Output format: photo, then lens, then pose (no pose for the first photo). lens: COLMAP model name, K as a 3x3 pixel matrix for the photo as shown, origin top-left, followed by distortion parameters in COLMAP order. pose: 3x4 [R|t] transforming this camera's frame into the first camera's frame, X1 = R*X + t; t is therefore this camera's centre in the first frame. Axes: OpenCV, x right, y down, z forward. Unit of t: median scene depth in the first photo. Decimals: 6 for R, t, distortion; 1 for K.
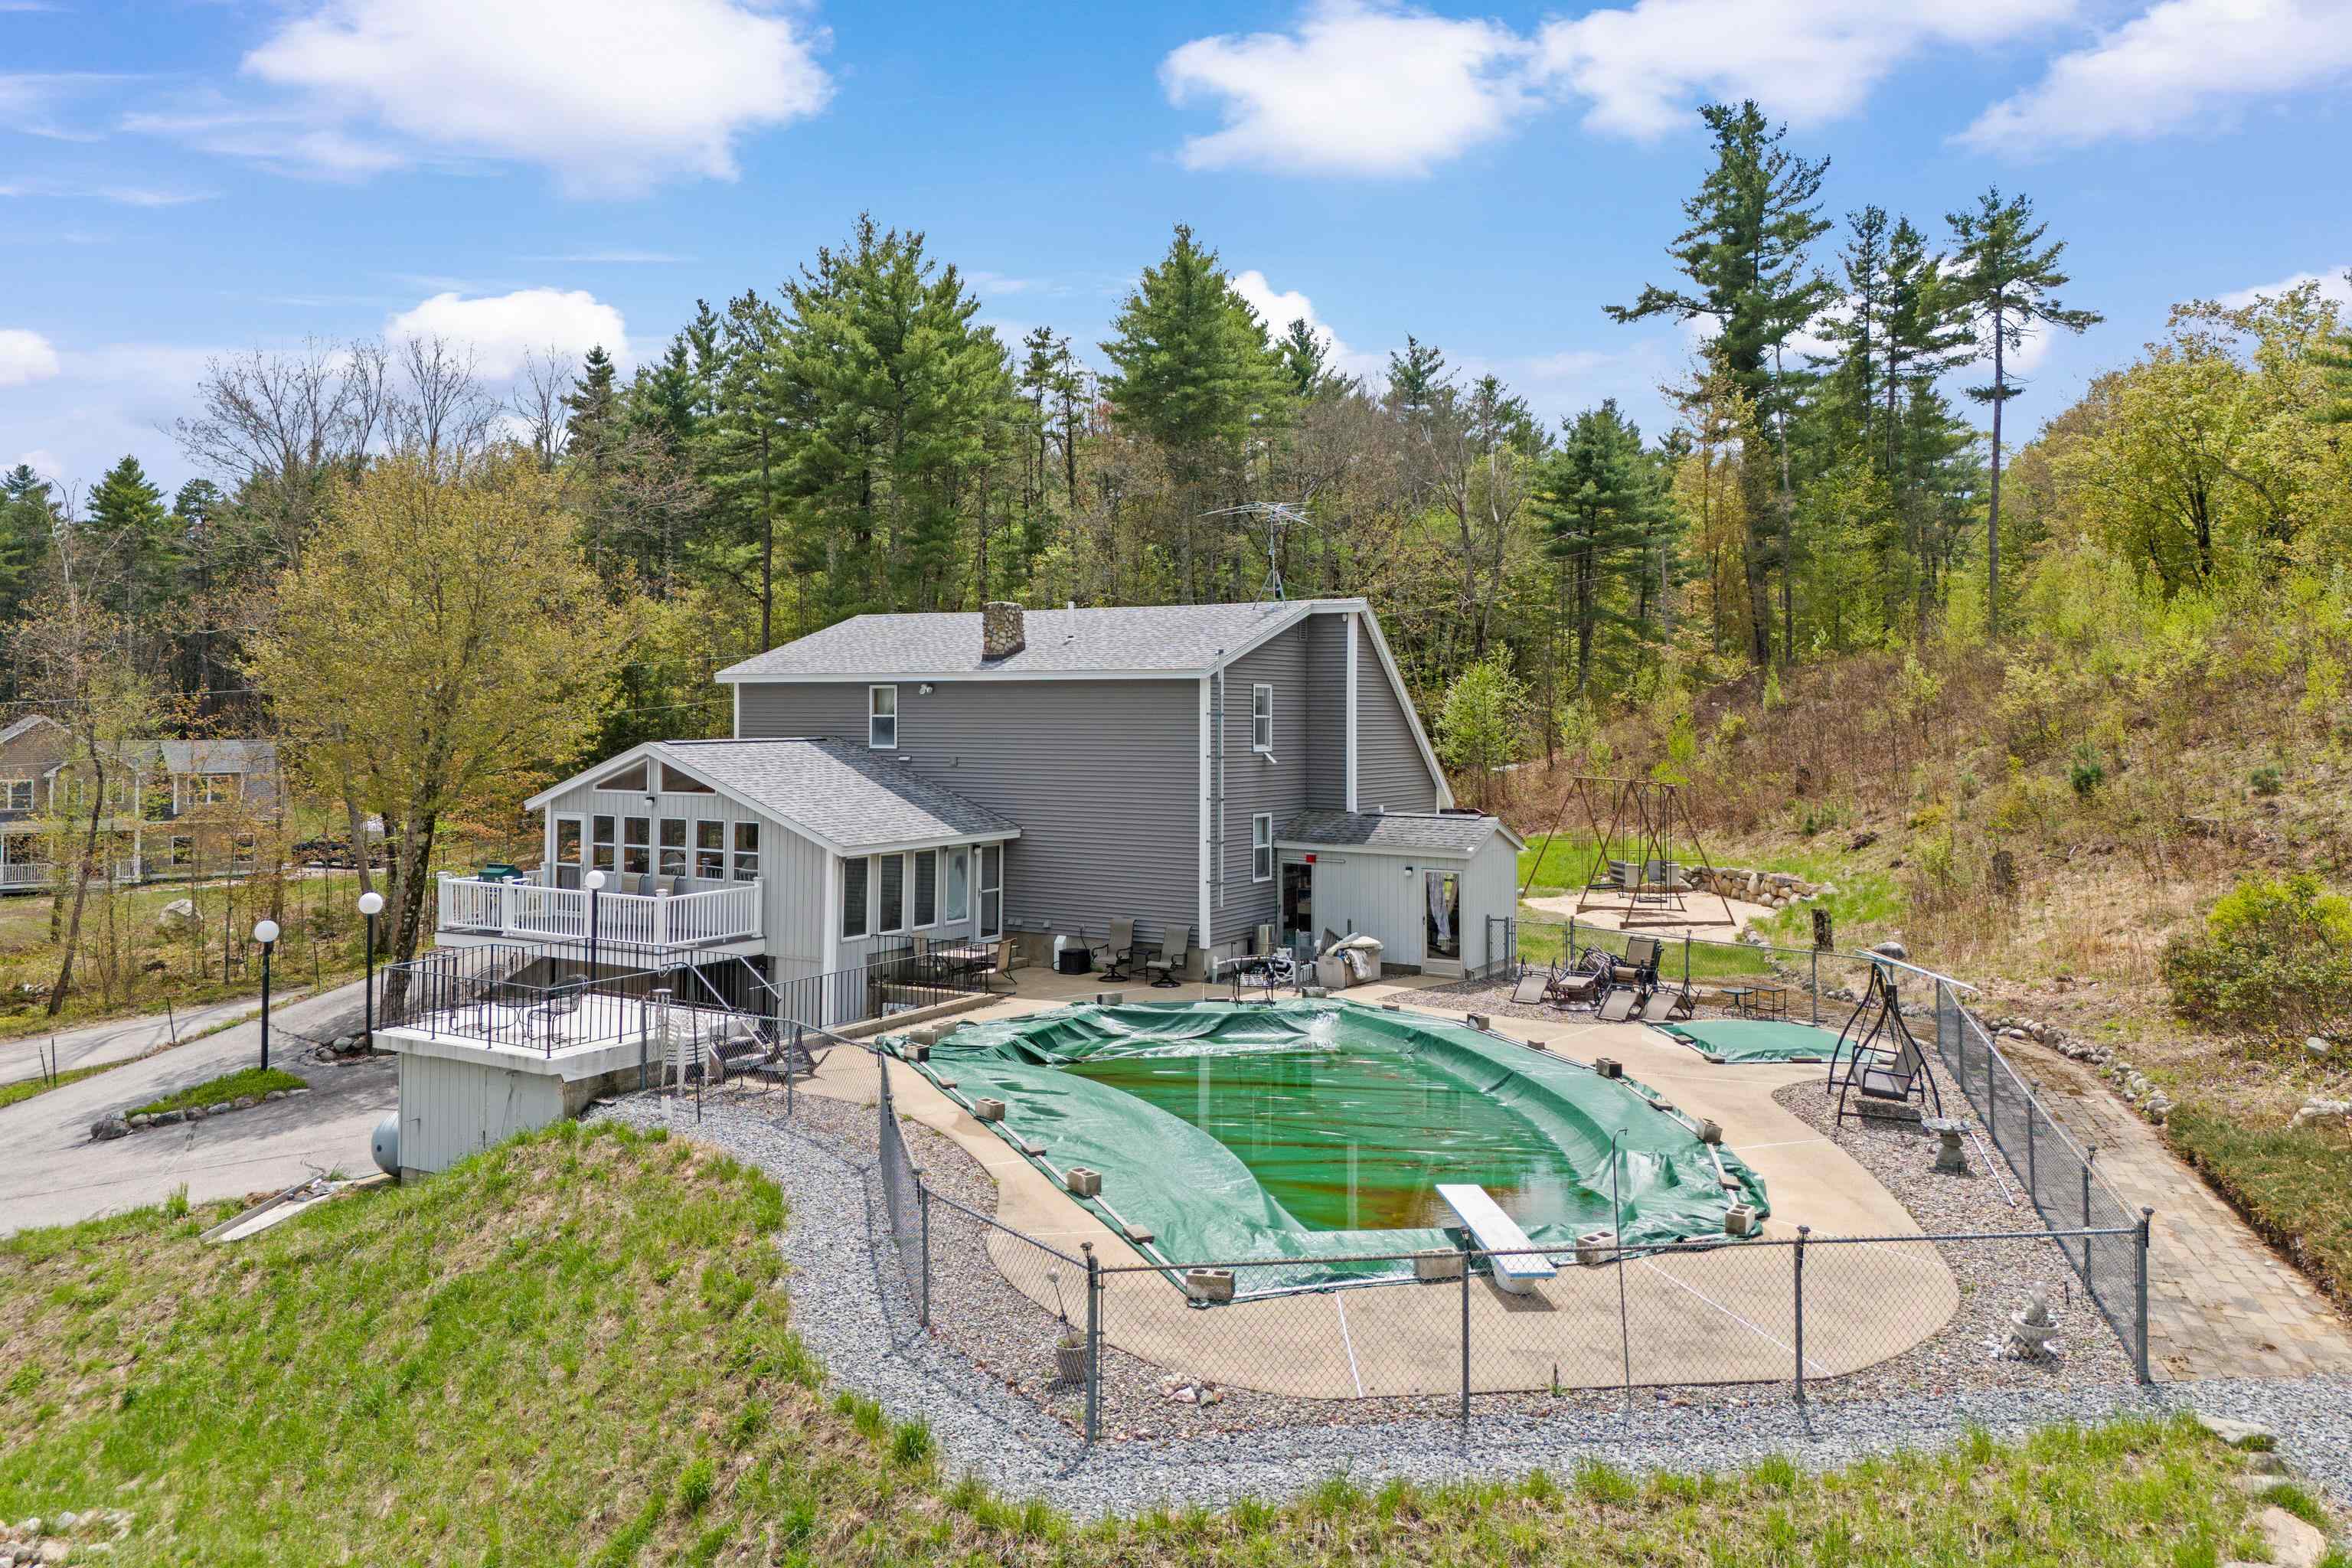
lens RADIAL K [[1692.8, 0, 1175.1], [0, 1692.8, 759.1], [0, 0, 1]] dist [0.081787, -0.077307]
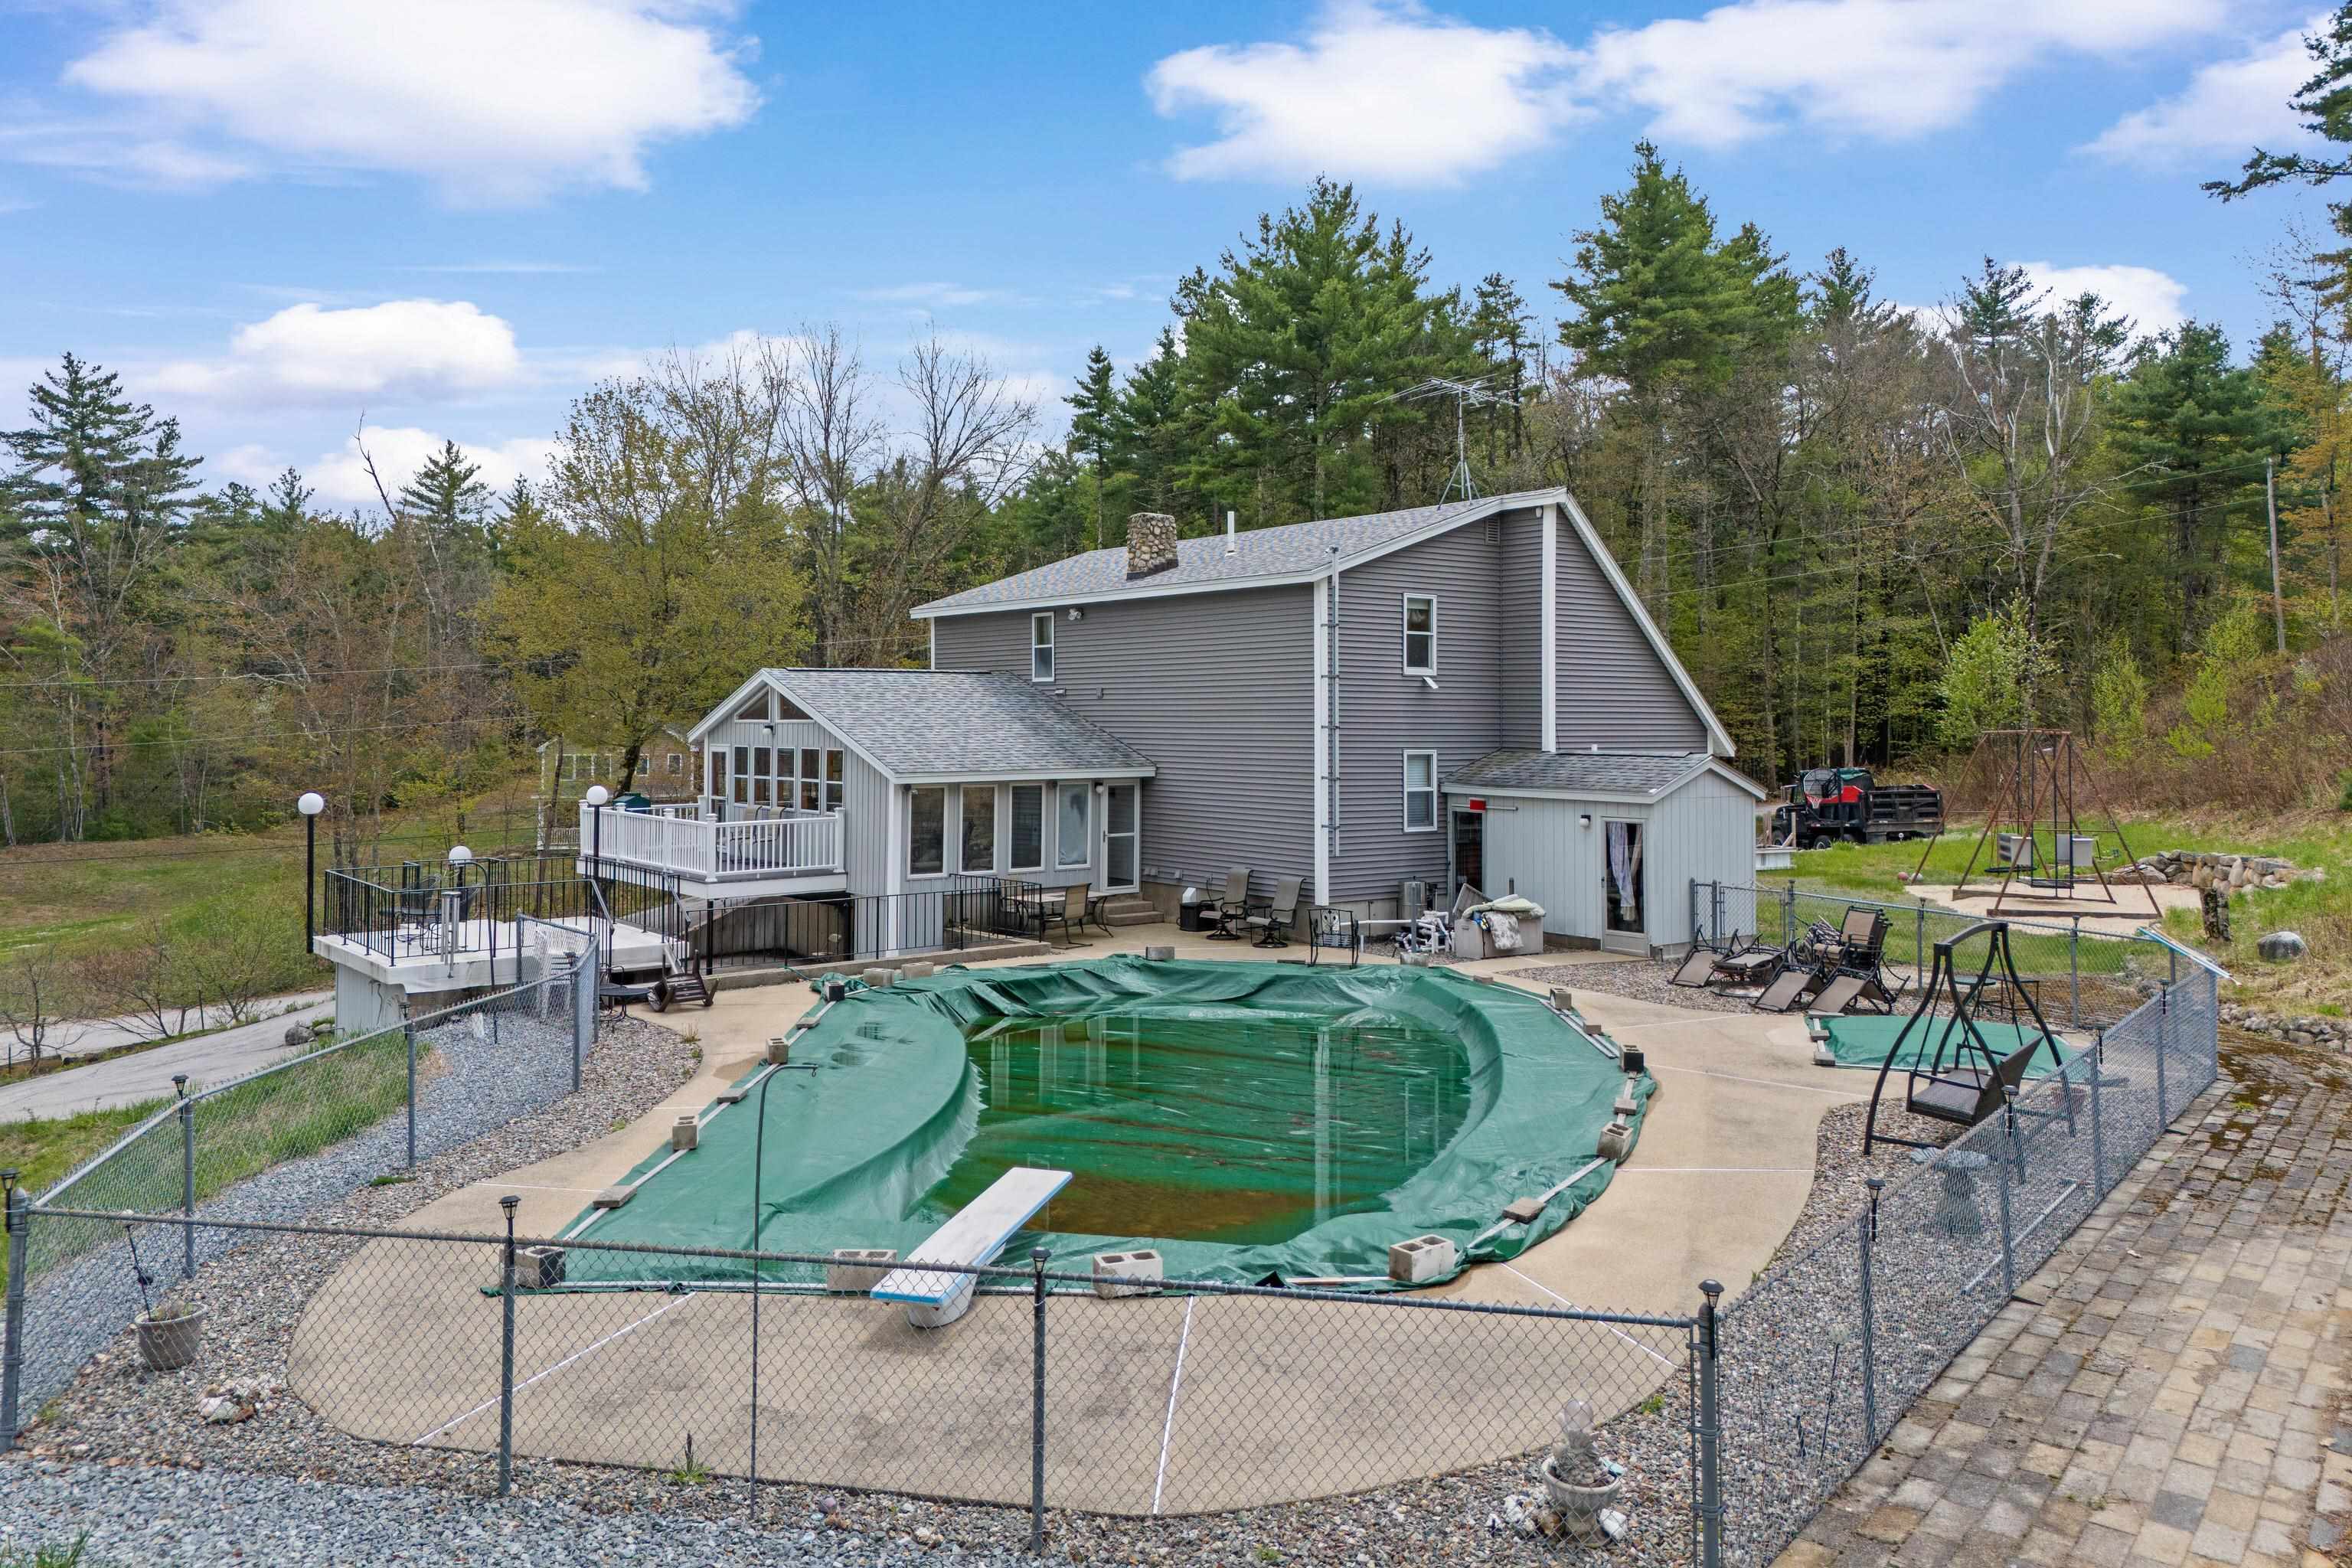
lens RADIAL K [[1692.8, 0, 1175.1], [0, 1692.8, 759.1], [0, 0, 1]] dist [0.081787, -0.077307]
pose [[0.937632, 0.006460, -0.347571, 0.227869], [-0.007806, 0.999966, -0.002473, 0.039886], [0.347543, 0.005032, 0.937651, 0.176082]]
